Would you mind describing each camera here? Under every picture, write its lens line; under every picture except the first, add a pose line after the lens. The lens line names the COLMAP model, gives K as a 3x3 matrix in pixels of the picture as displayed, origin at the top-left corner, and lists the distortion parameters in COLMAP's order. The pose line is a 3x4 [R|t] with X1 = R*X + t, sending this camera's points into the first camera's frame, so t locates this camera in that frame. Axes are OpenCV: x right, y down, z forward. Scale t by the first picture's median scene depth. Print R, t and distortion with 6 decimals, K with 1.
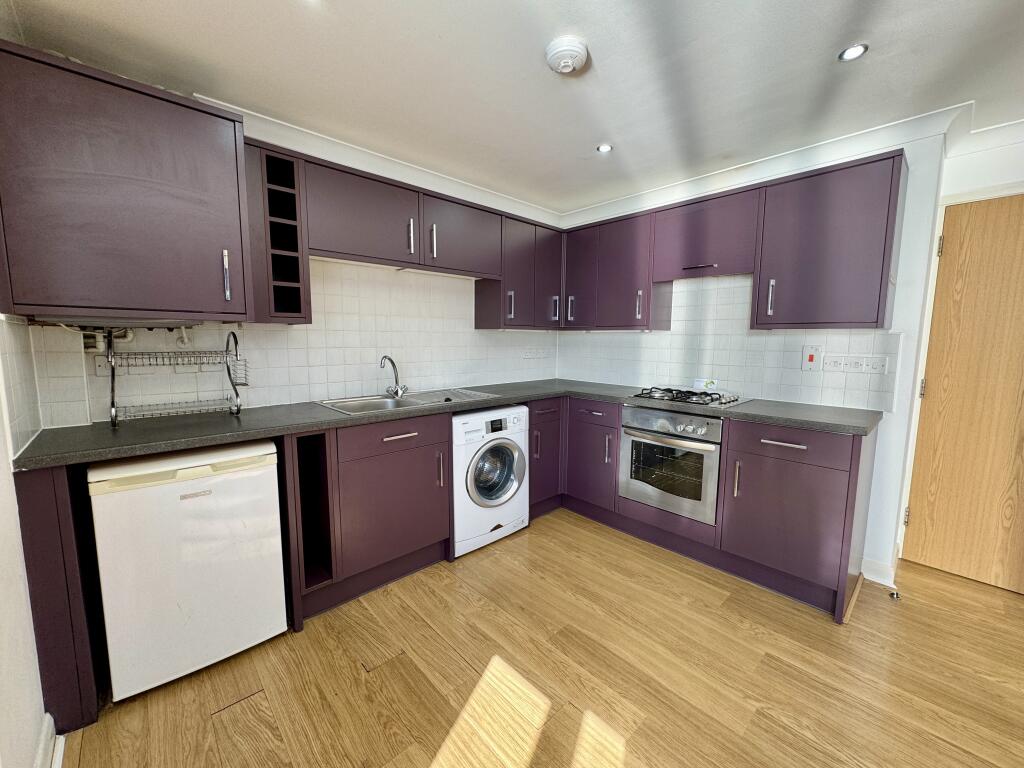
lens RADIAL K [[407.5, 0, 512.0], [0, 407.5, 384.0], [0, 0, 1]] dist [0.001464, 0.000186]
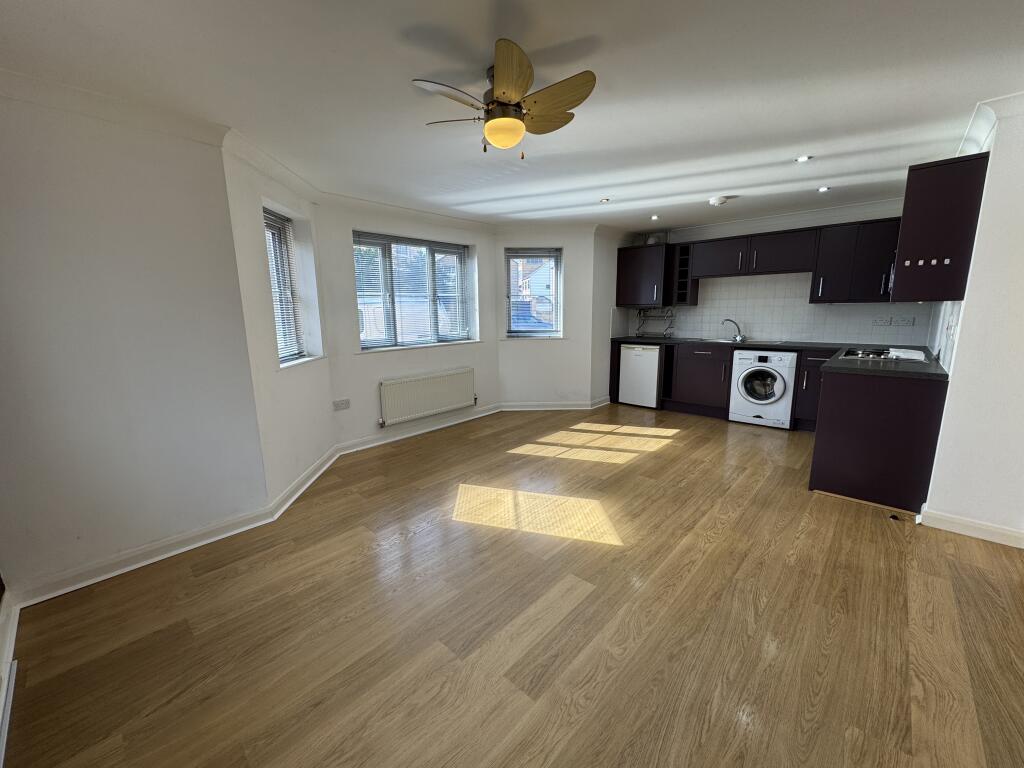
lens RADIAL K [[407.5, 0, 512.0], [0, 407.5, 384.0], [0, 0, 1]] dist [0.001464, 0.000186]
pose [[0.072965, 0.170092, -0.982723, 1.737665], [-0.094229, 0.982118, 0.162991, 0.022046], [0.992873, 0.080708, 0.087688, -0.260036]]
